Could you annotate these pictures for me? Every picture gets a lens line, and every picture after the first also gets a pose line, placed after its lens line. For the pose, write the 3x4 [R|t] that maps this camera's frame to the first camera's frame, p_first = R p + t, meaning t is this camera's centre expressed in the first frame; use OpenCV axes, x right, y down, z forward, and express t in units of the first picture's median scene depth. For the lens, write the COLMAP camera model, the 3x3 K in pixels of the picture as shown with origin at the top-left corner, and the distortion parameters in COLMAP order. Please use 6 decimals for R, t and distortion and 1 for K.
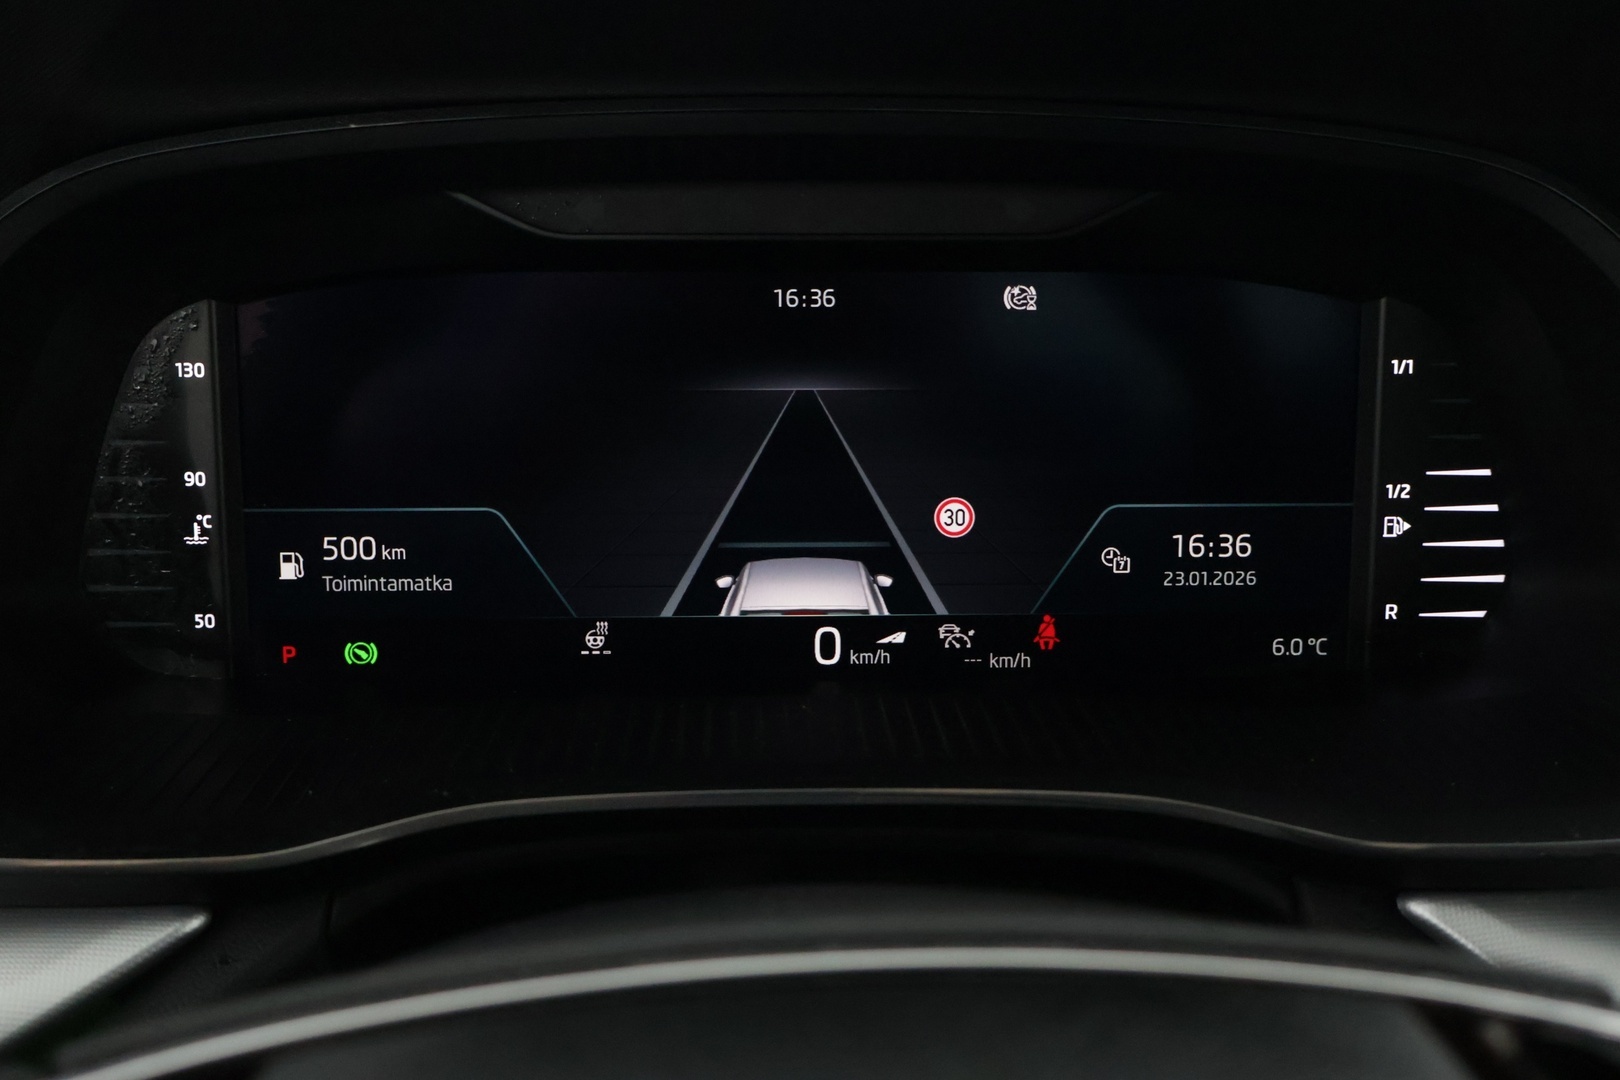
lens RADIAL K [[2021.7, 0, 813.1], [0, 2021.7, 539.5], [0, 0, 1]] dist [0.018651, 0.000000]
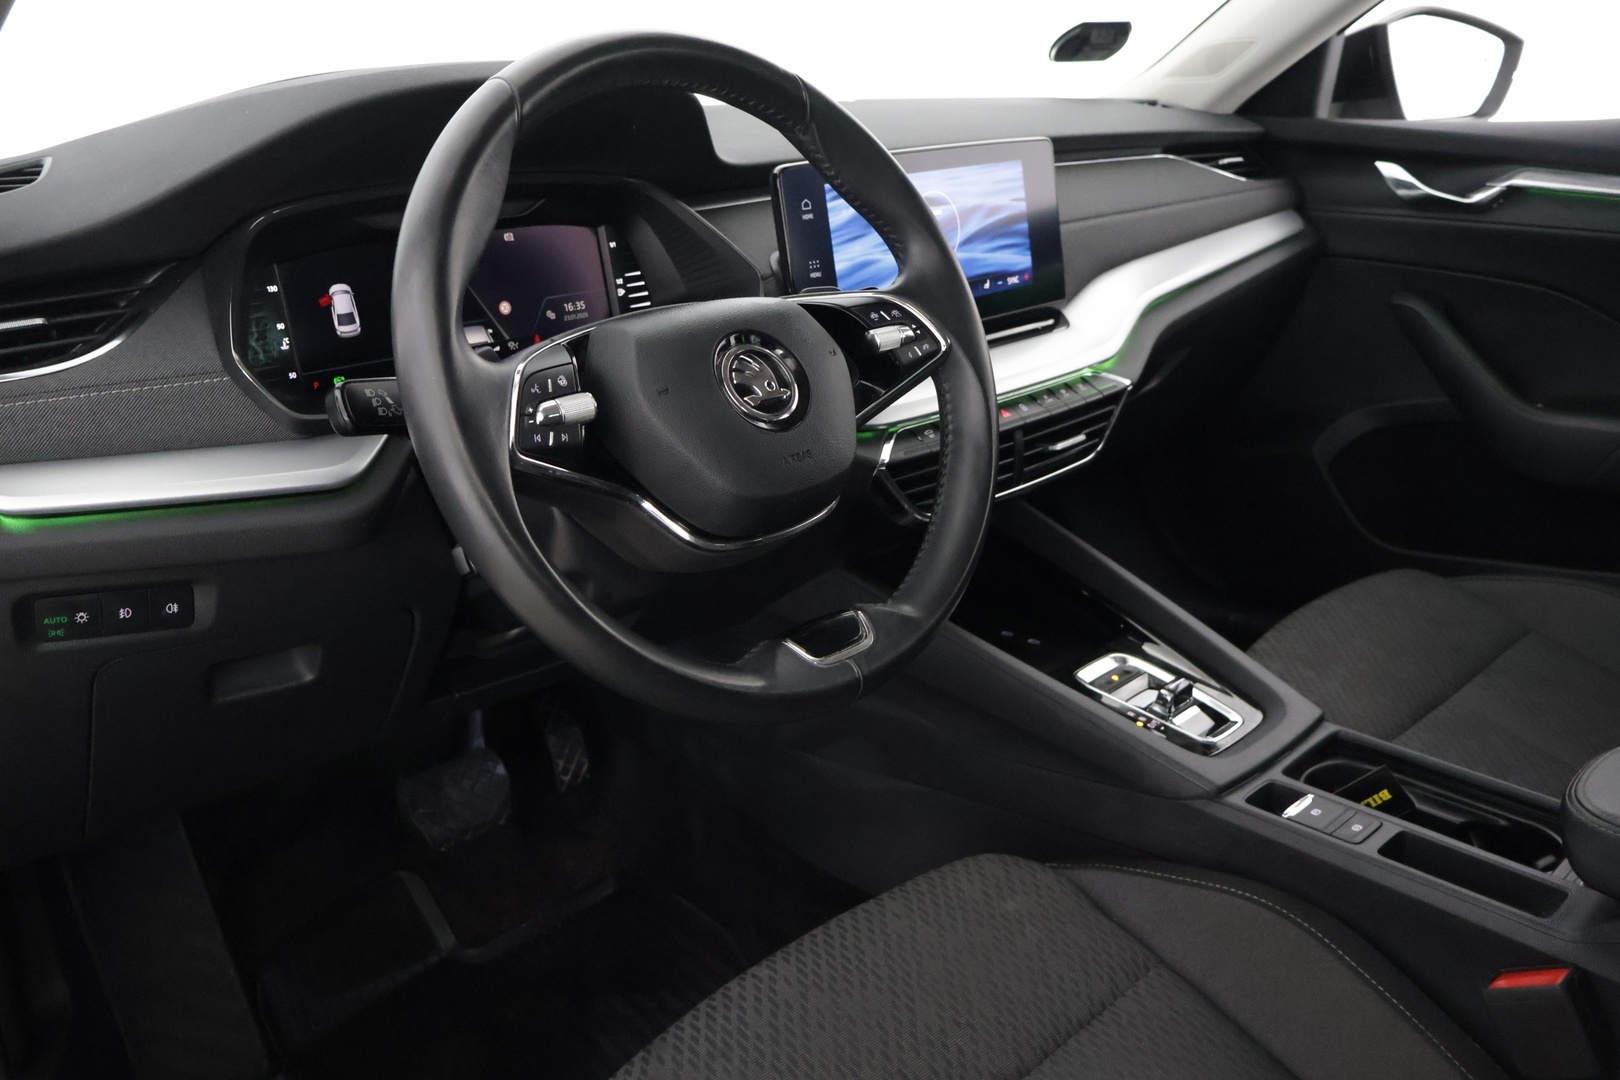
lens RADIAL K [[1375.9, 0, 808.0], [0, 1375.9, 541.4], [0, 0, 1]] dist [-0.006070, 0.002122]
pose [[0.742538, -0.241896, 0.624599, -1.022832], [0.254414, 0.964480, 0.071073, 0.312753], [-0.619605, 0.106132, 0.777705, -0.951797]]
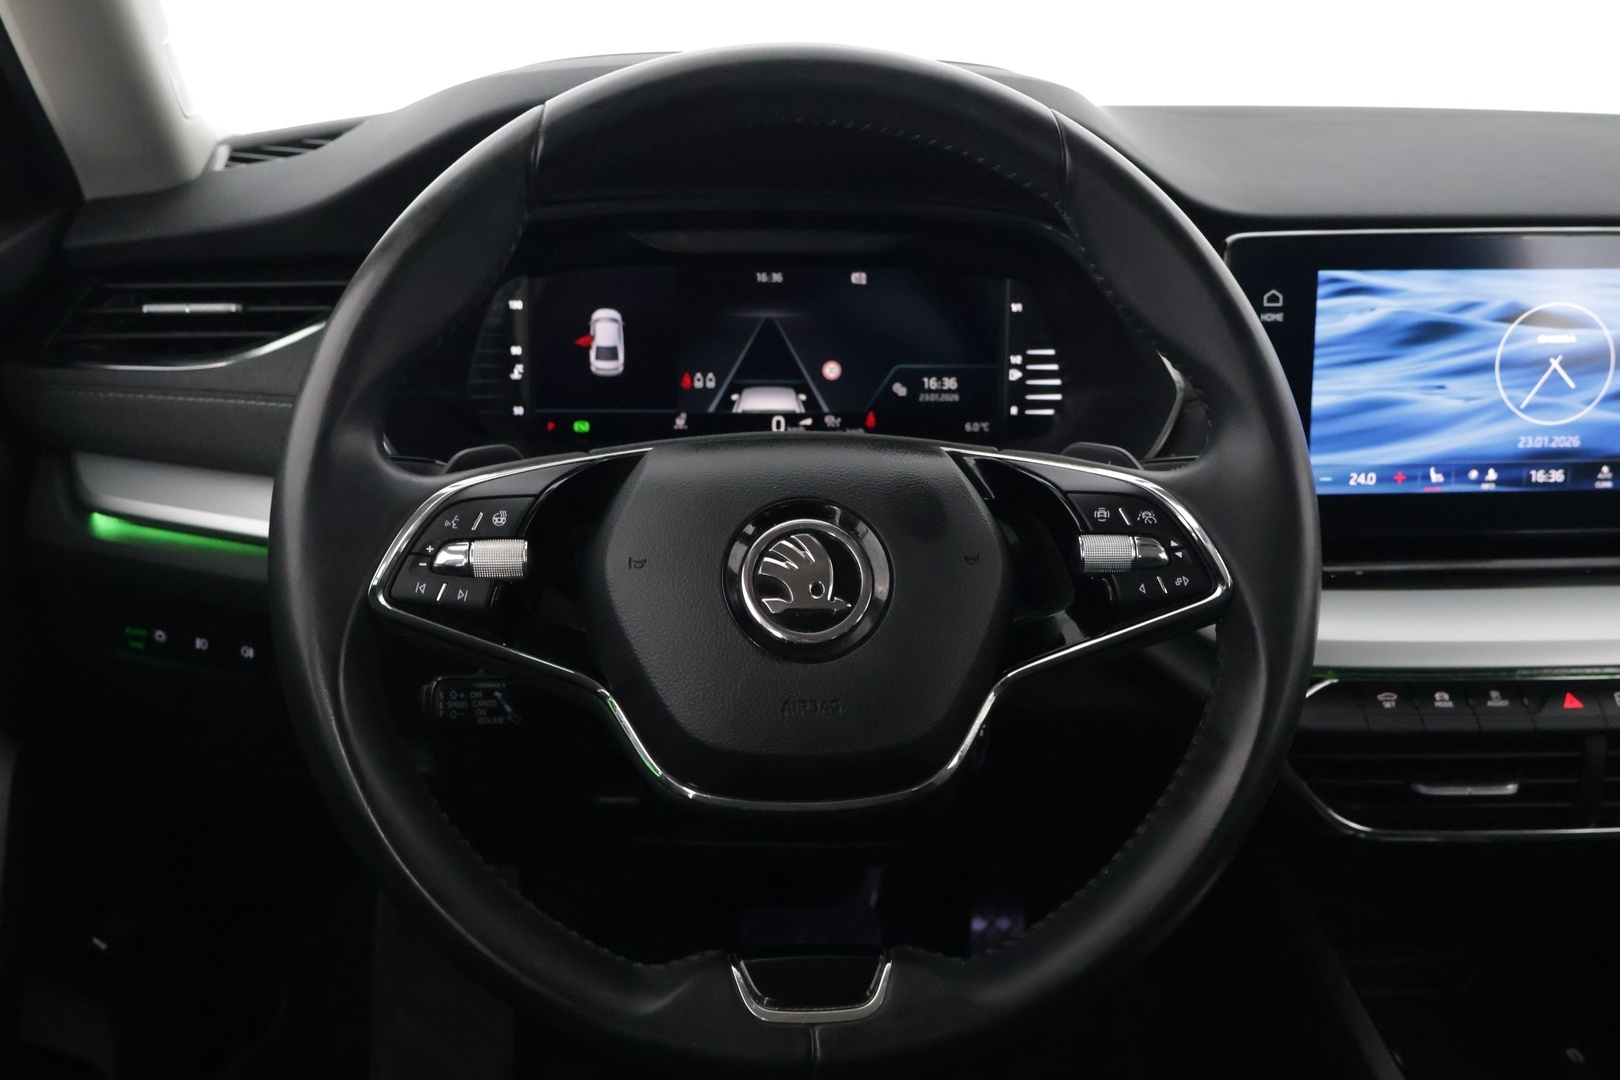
lens RADIAL K [[1770.7, 0, 806.8], [0, 1770.7, 535.7], [0, 0, 1]] dist [-0.002068, 0.000000]
pose [[0.999423, 0.002259, 0.033887, -0.029759], [-0.001685, 0.999855, -0.016949, 0.218888], [-0.033921, 0.016882, 0.999282, -1.078573]]
